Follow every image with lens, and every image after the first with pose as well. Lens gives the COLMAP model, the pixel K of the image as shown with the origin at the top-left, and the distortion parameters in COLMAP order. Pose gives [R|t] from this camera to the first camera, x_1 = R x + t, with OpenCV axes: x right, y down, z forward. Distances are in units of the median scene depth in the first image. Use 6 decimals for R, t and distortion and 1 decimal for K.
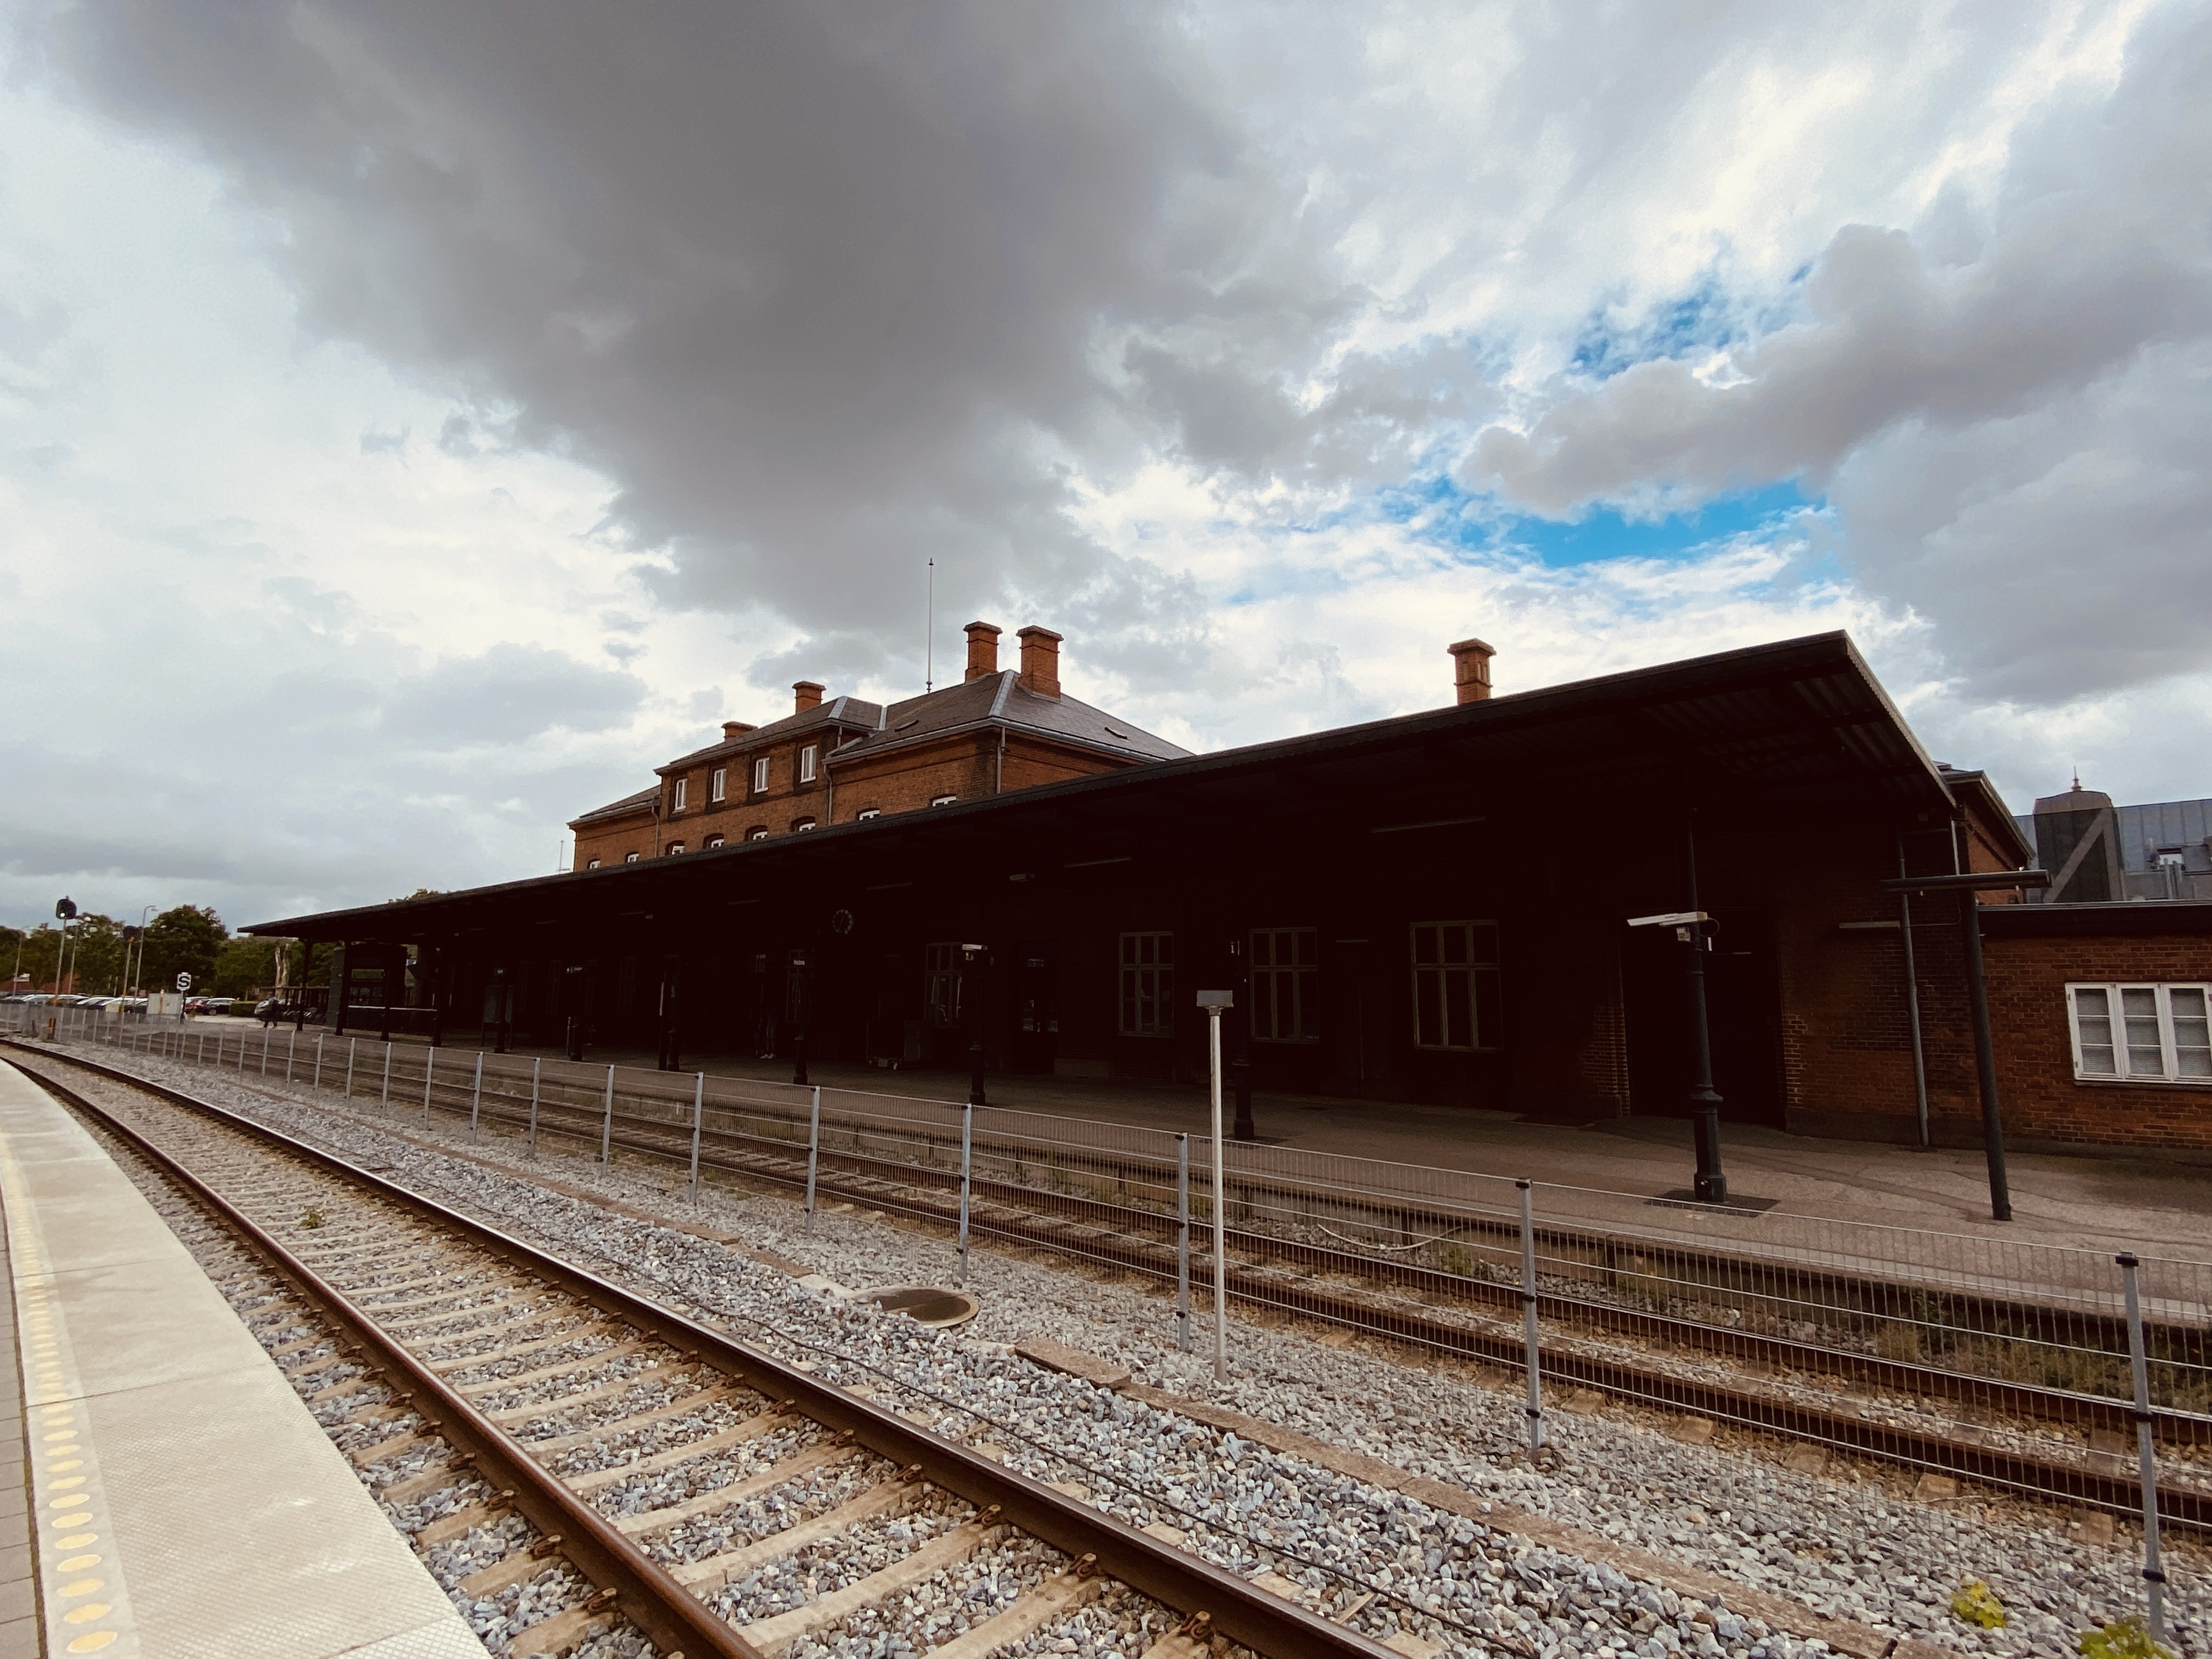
lens RADIAL K [[1071.3, 0, 1088.7], [0, 1071.3, 815.5], [0, 0, 1]] dist [-0.005313, -0.002316]
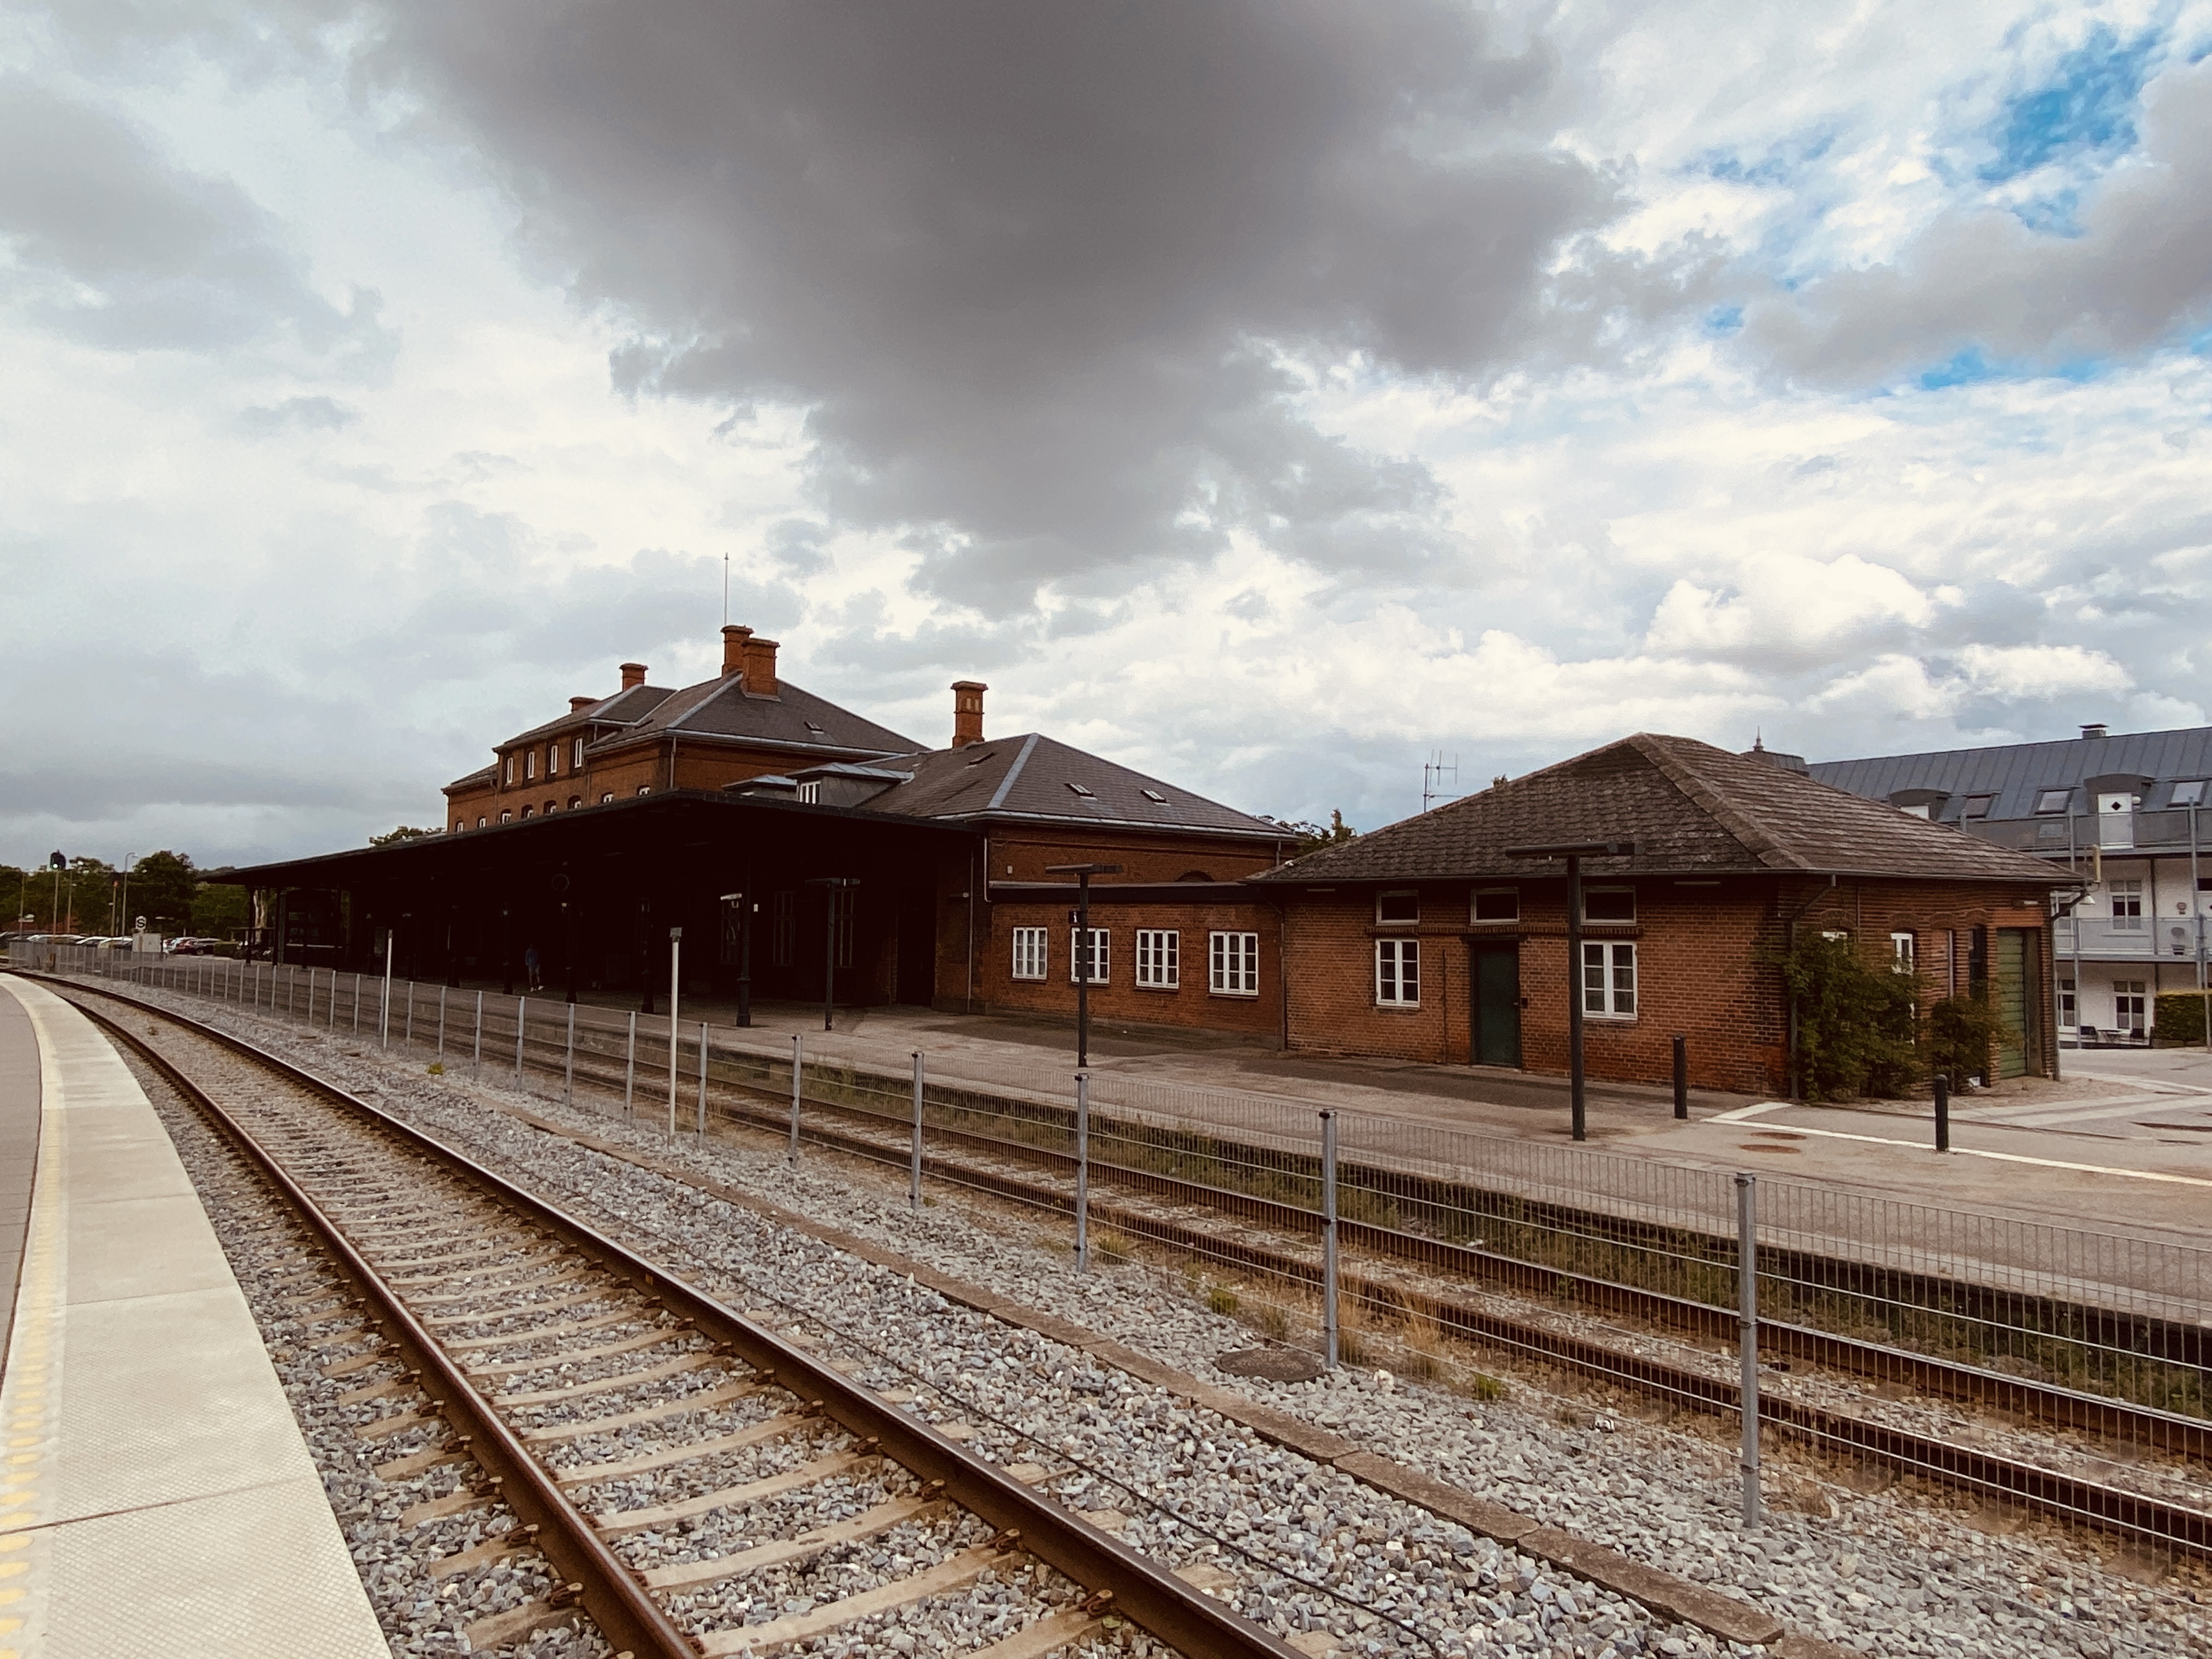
lens RADIAL K [[1404.3, 0, 1104.8], [0, 1404.3, 821.4], [0, 0, 1]] dist [0.009649, 0.000748]
pose [[0.991377, -0.001985, -0.131025, 0.520243], [0.011936, 0.997096, 0.075210, -0.077618], [0.130496, -0.076125, 0.988522, -0.515565]]
